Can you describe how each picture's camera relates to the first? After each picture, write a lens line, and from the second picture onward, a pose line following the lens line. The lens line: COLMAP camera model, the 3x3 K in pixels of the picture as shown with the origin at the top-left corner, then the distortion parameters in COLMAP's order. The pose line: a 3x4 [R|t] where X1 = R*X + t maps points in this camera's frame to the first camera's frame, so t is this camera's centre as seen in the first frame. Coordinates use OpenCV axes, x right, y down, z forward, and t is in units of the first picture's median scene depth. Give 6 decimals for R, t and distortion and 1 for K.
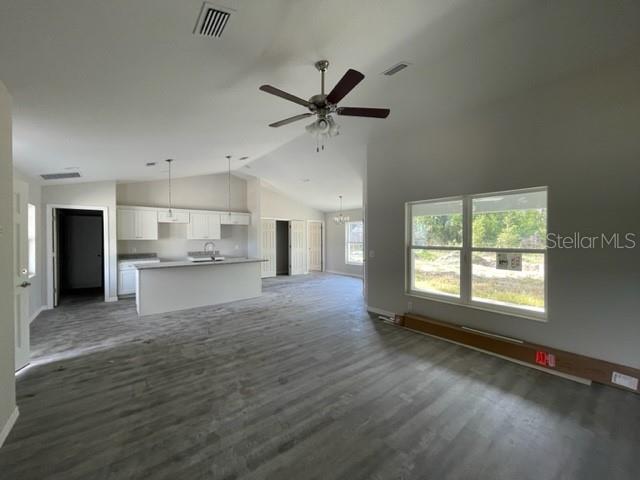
lens RADIAL K [[255.7, 0, 320.0], [0, 255.7, 240.0], [0, 0, 1]] dist [0.000715, -0.000537]
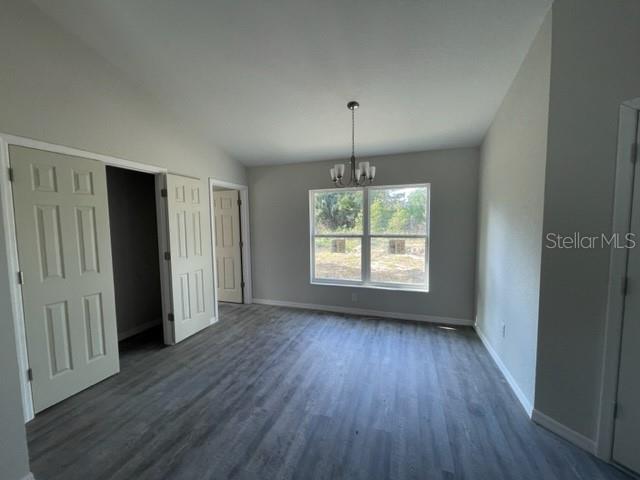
lens RADIAL K [[256.7, 0, 320.0], [0, 256.7, 240.0], [0, 0, 1]] dist [0.001127, -0.000497]
pose [[0.838305, -0.043052, 0.543500, -0.429757], [0.010981, 0.998008, 0.062118, -0.039143], [-0.545092, -0.046106, 0.837108, 2.070910]]
